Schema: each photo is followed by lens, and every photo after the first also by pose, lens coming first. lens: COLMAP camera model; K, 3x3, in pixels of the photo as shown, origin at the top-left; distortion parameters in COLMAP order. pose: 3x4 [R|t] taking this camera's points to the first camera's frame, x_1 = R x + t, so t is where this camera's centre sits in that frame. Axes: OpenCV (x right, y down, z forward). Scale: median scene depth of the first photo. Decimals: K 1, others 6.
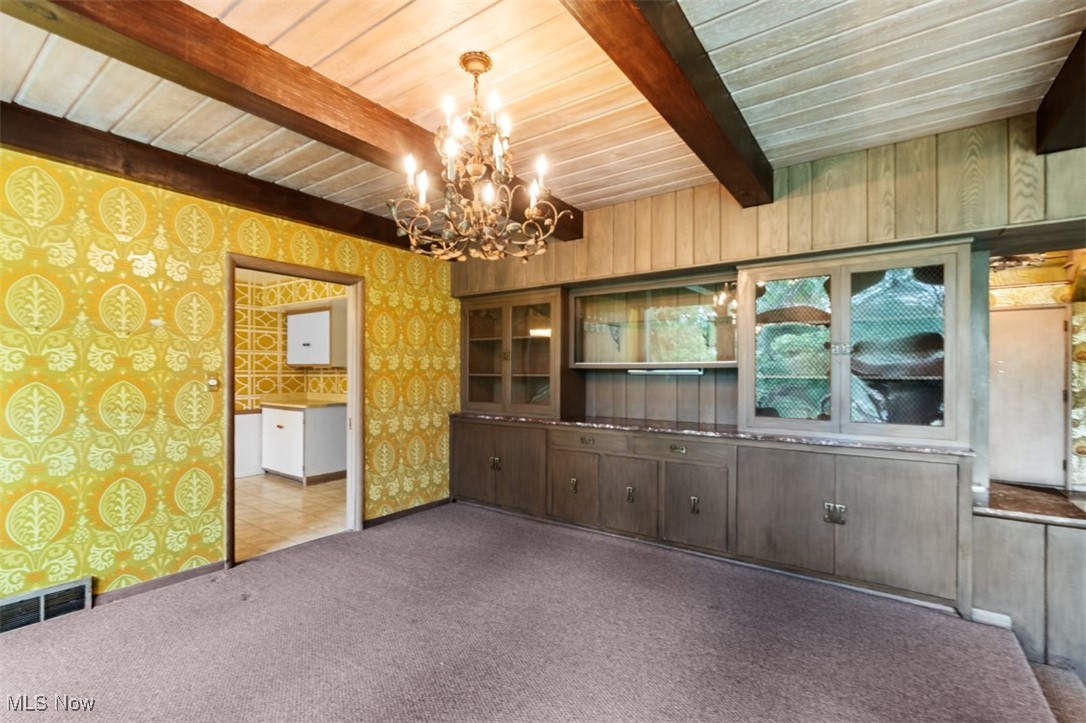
lens RADIAL K [[477.9, 0, 521.7], [0, 477.9, 367.3], [0, 0, 1]] dist [-0.001828, 0.000828]
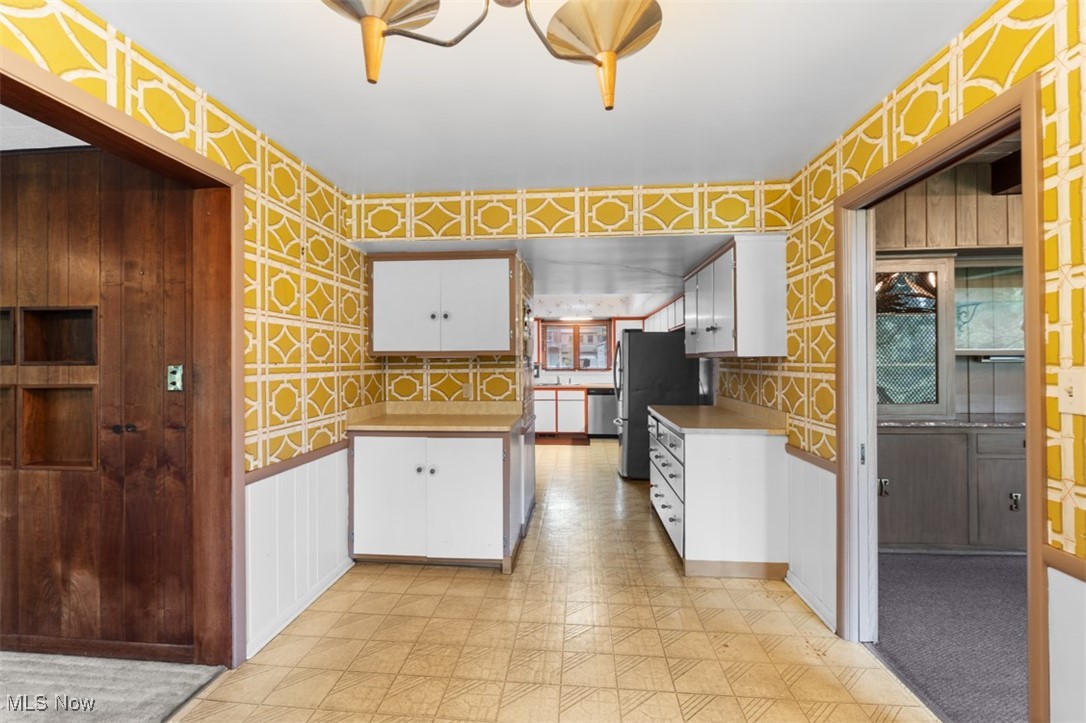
lens RADIAL K [[477.9, 0, 533.3], [0, 477.9, 359.9], [0, 0, 1]] dist [-0.001828, 0.000828]
pose [[0.862441, -0.005483, 0.506127, -0.636792], [0.005092, 0.999985, 0.002156, 0.002659], [-0.506131, 0.000718, 0.862456, 0.465068]]
